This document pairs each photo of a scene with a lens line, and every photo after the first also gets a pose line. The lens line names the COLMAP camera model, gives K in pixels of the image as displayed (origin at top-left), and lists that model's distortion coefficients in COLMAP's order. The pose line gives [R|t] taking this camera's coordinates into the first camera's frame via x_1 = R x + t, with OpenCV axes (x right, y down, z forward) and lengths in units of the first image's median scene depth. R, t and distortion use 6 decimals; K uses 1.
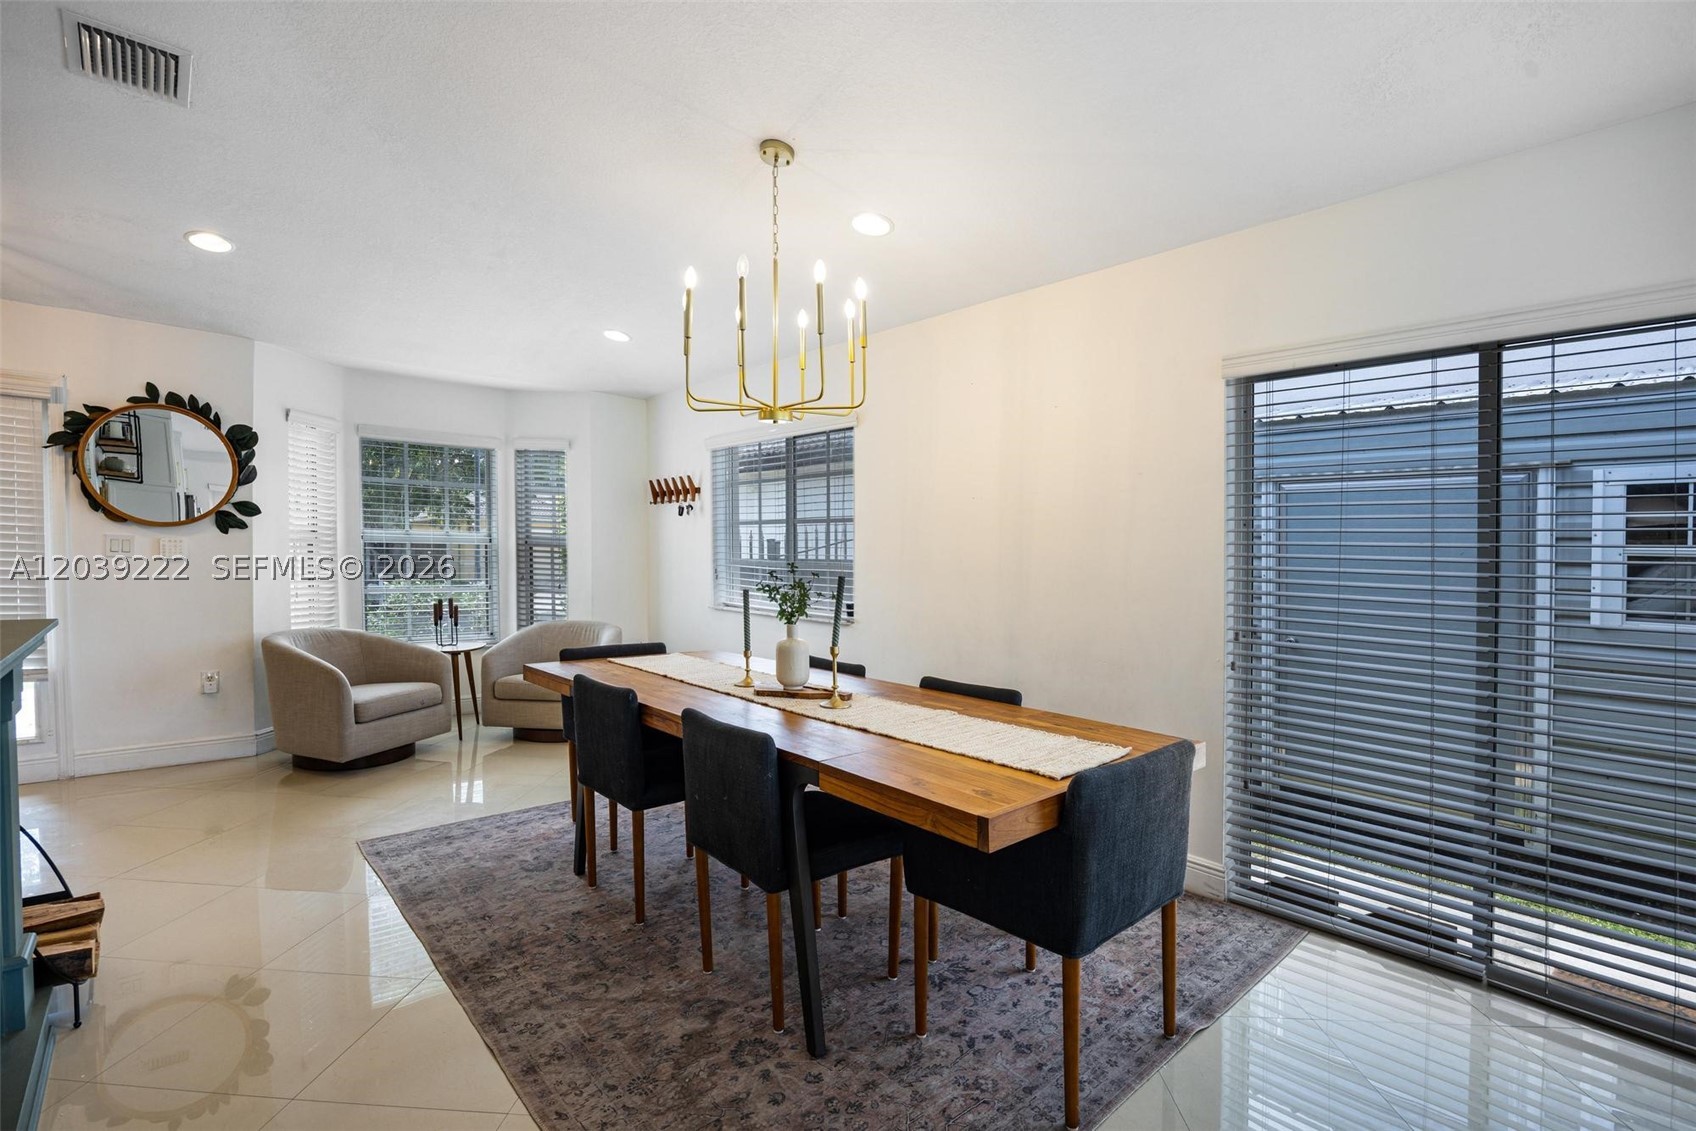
lens RADIAL K [[769.7, 0, 845.6], [0, 769.7, 595.7], [0, 0, 1]] dist [-0.009901, -0.000244]
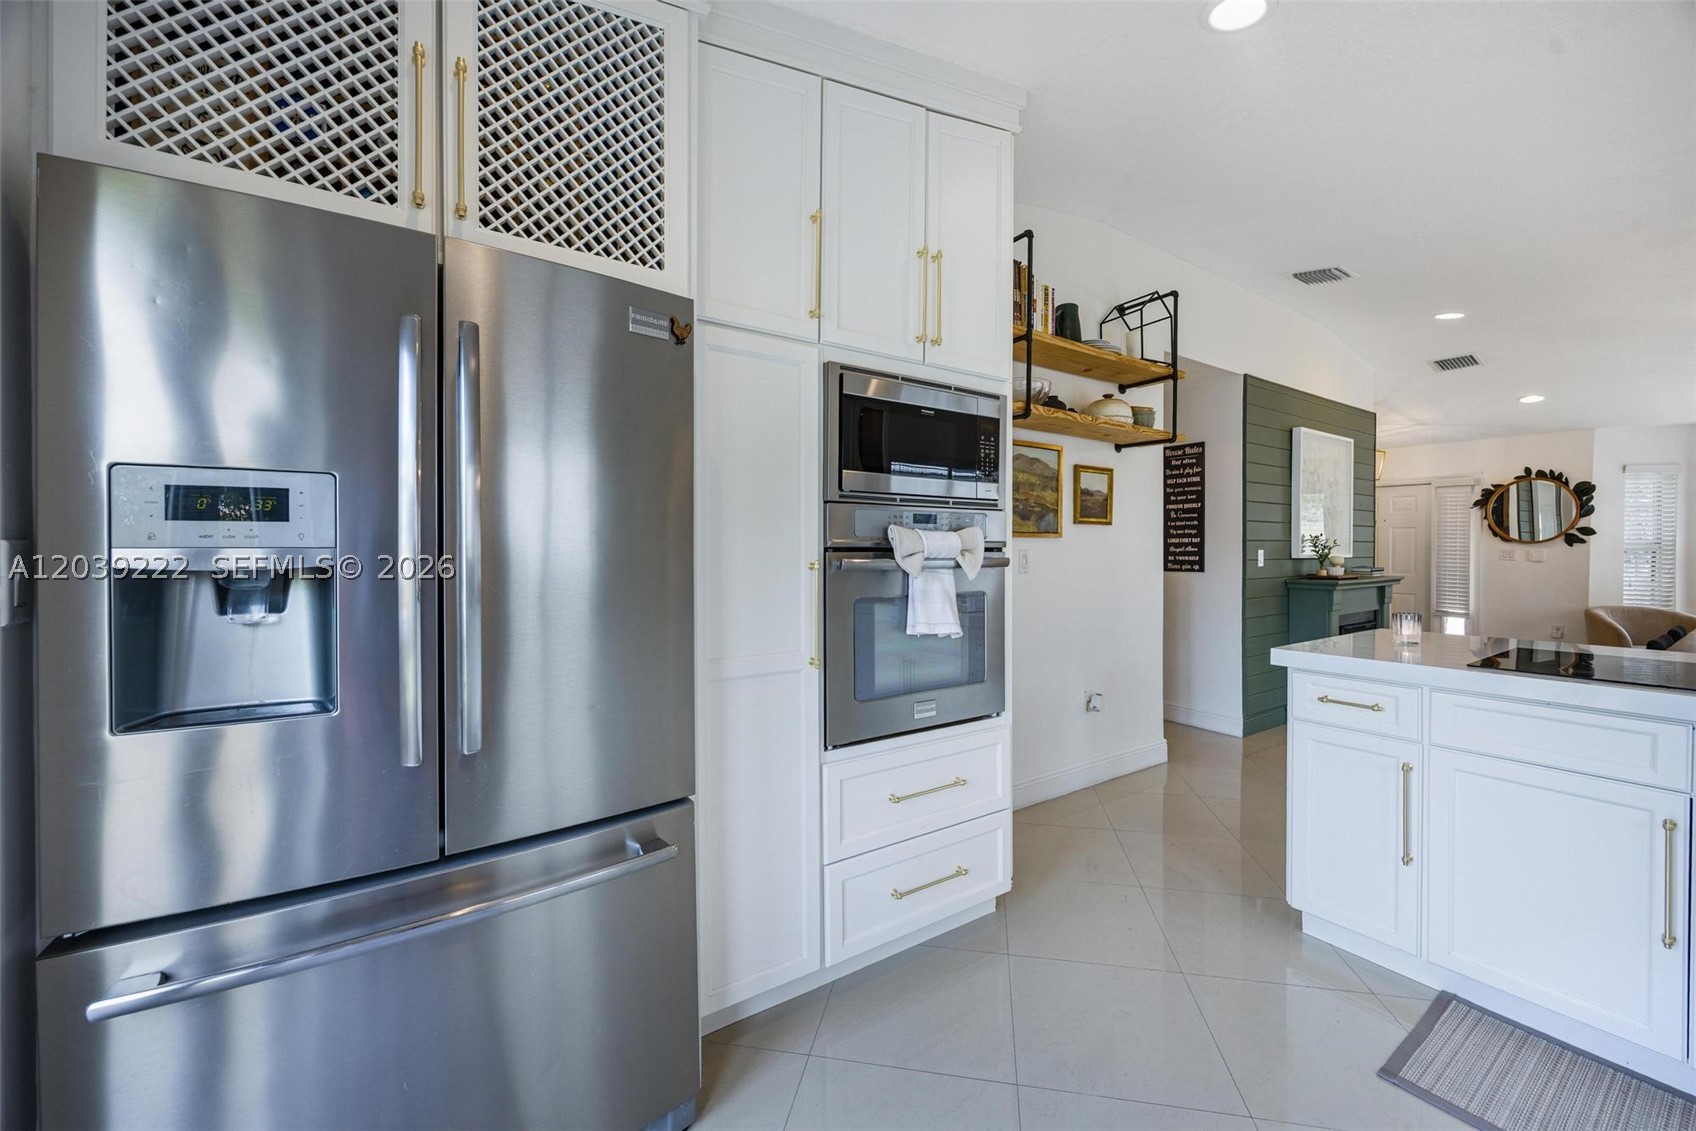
lens RADIAL K [[670.8, 0, 846.8], [0, 670.8, 555.6], [0, 0, 1]] dist [0.000387, -0.000413]
pose [[-0.127127, -0.014317, -0.991783, 0.921937], [-0.057735, 0.998307, -0.007010, 0.044964], [0.990205, 0.056369, -0.127738, -0.427371]]
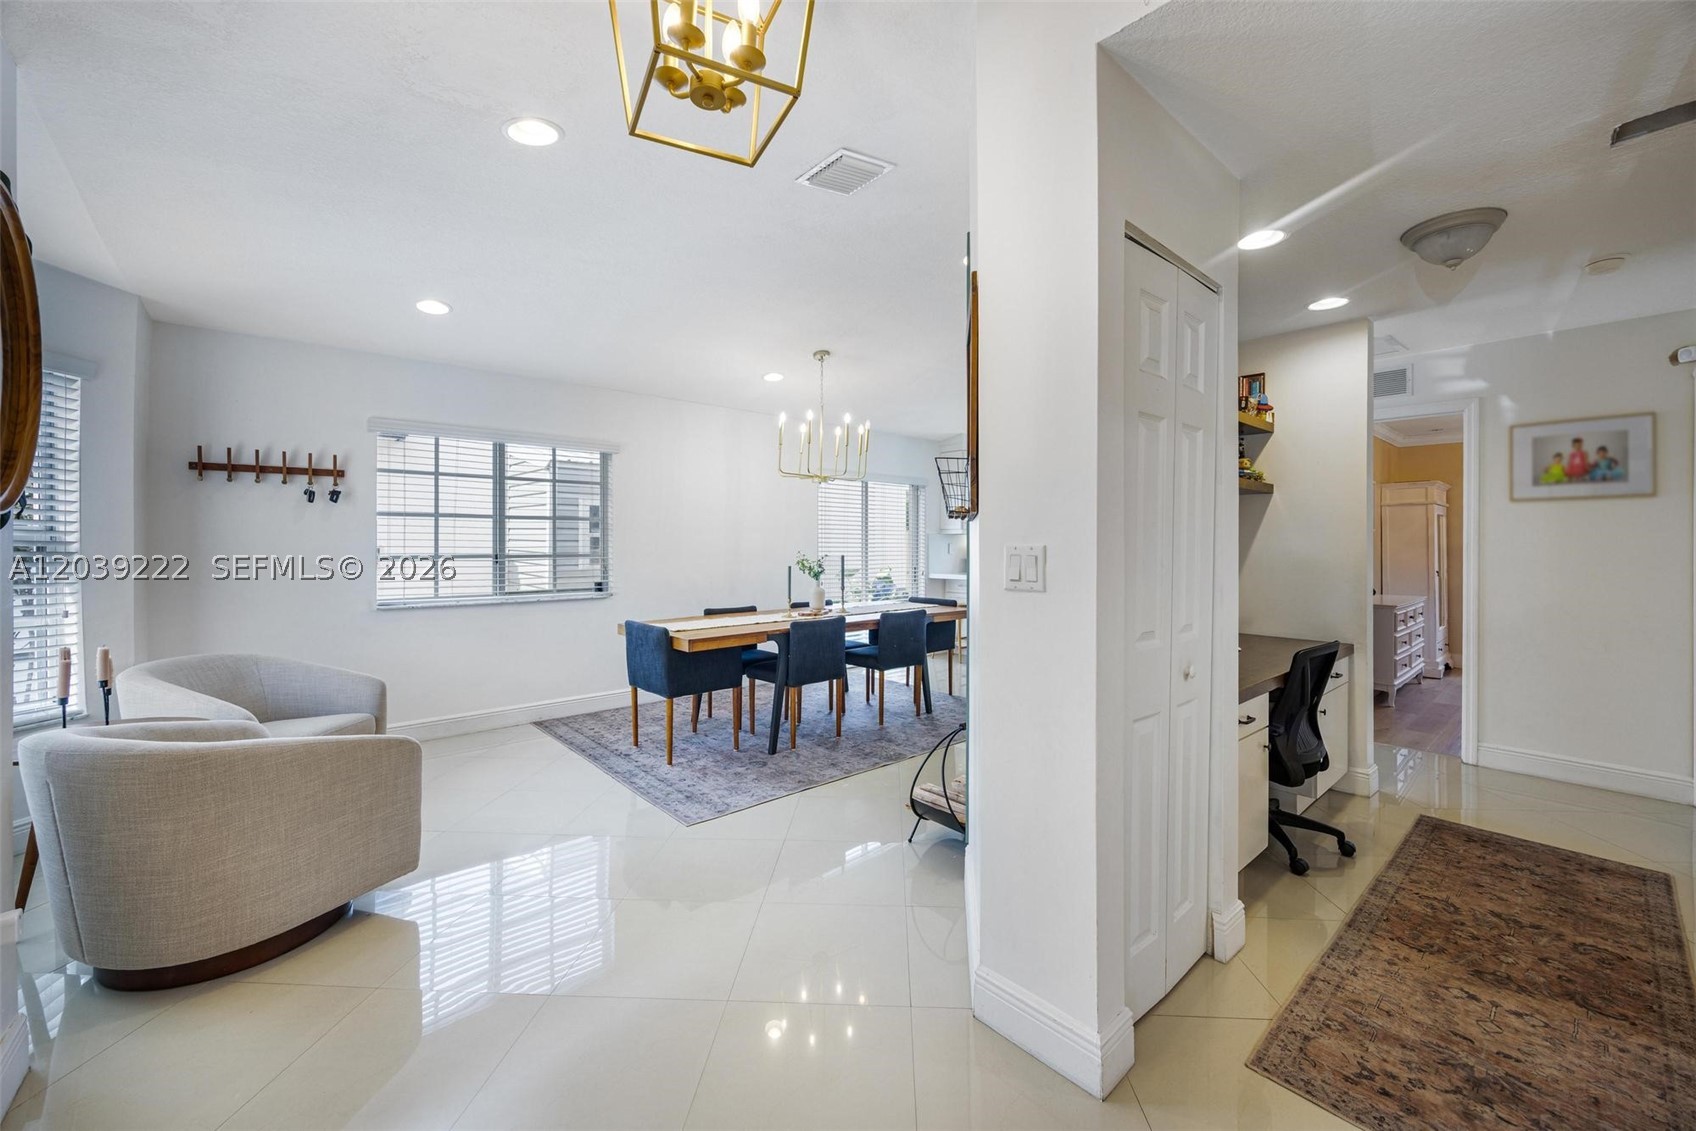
lens RADIAL K [[655.3, 0, 839.0], [0, 655.3, 539.1], [0, 0, 1]] dist [-0.001257, -0.000338]
pose [[0.027532, -0.018397, 0.999452, -1.212136], [0.050850, 0.998562, 0.016979, -0.067761], [-0.998327, 0.050354, 0.028428, 0.580240]]
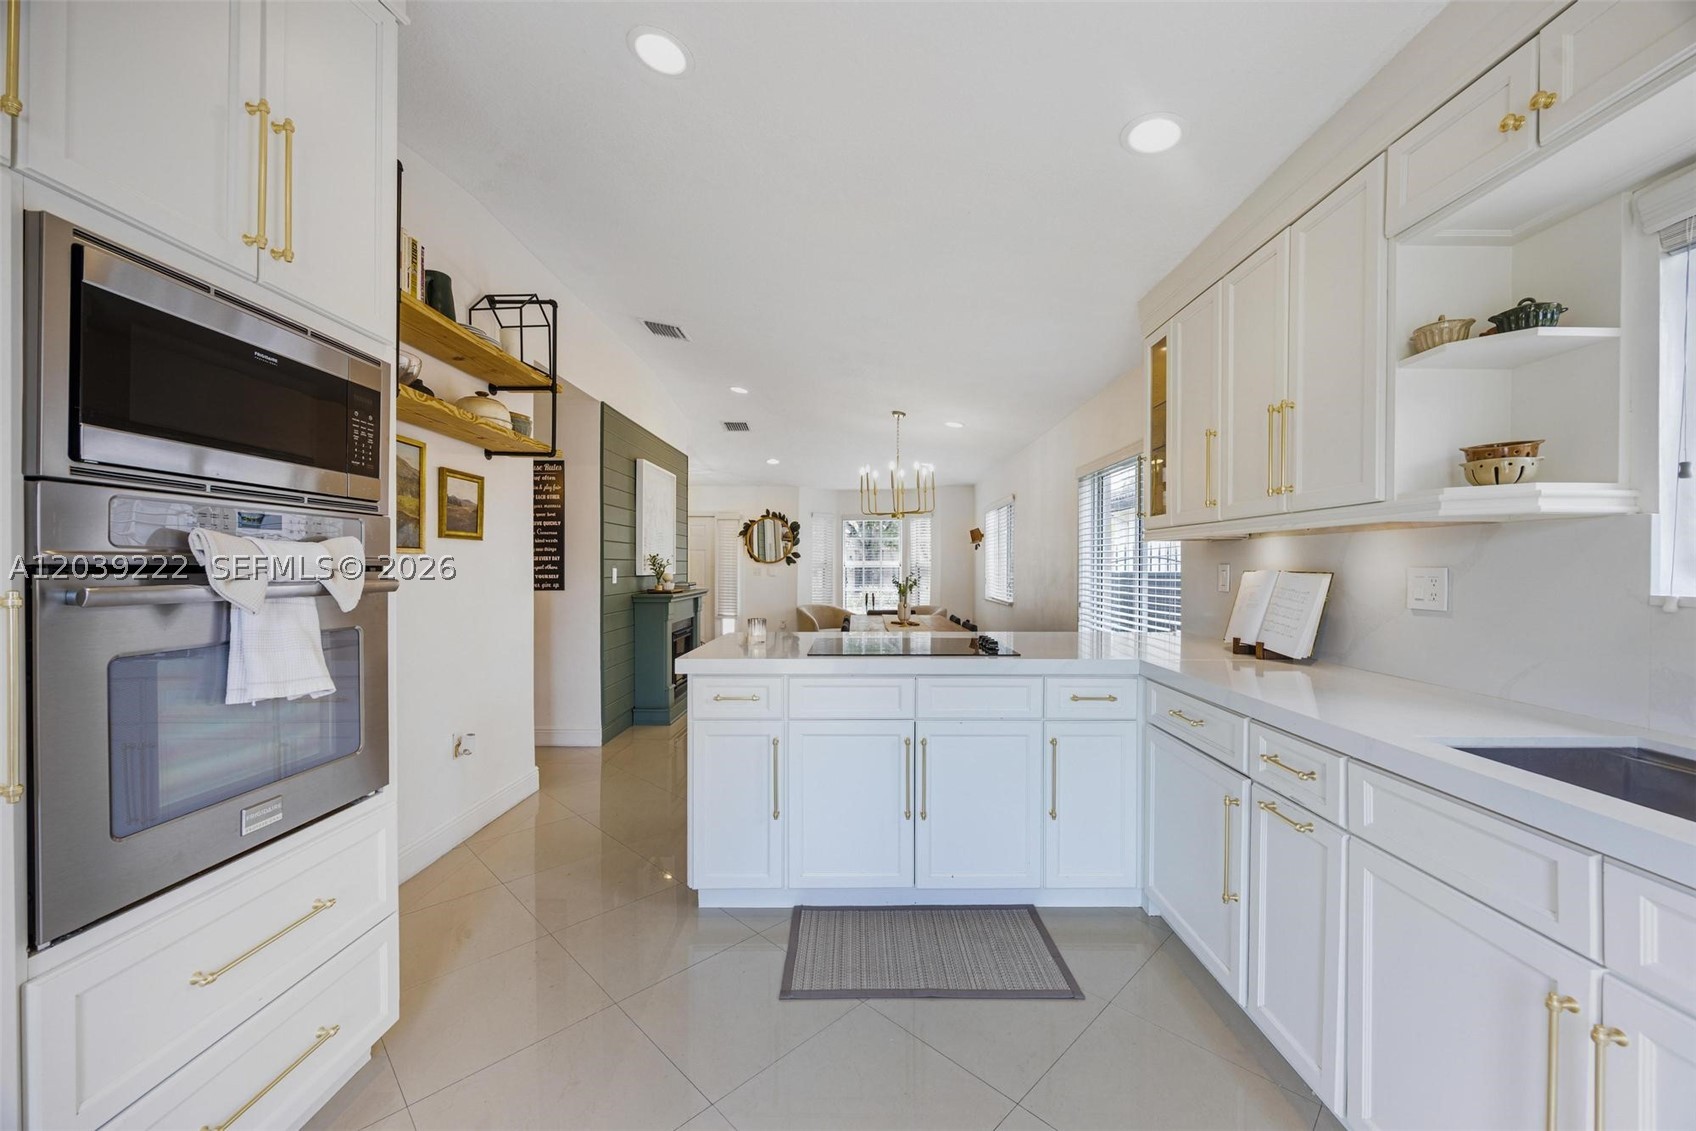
lens RADIAL K [[661.5, 0, 875.6], [0, 661.5, 570.0], [0, 0, 1]] dist [0.001199, -0.000048]
pose [[0.760314, -0.020663, -0.649227, 0.852752], [-0.018197, 0.998424, -0.053087, 0.045767], [0.649301, 0.052177, 0.758739, -0.483077]]
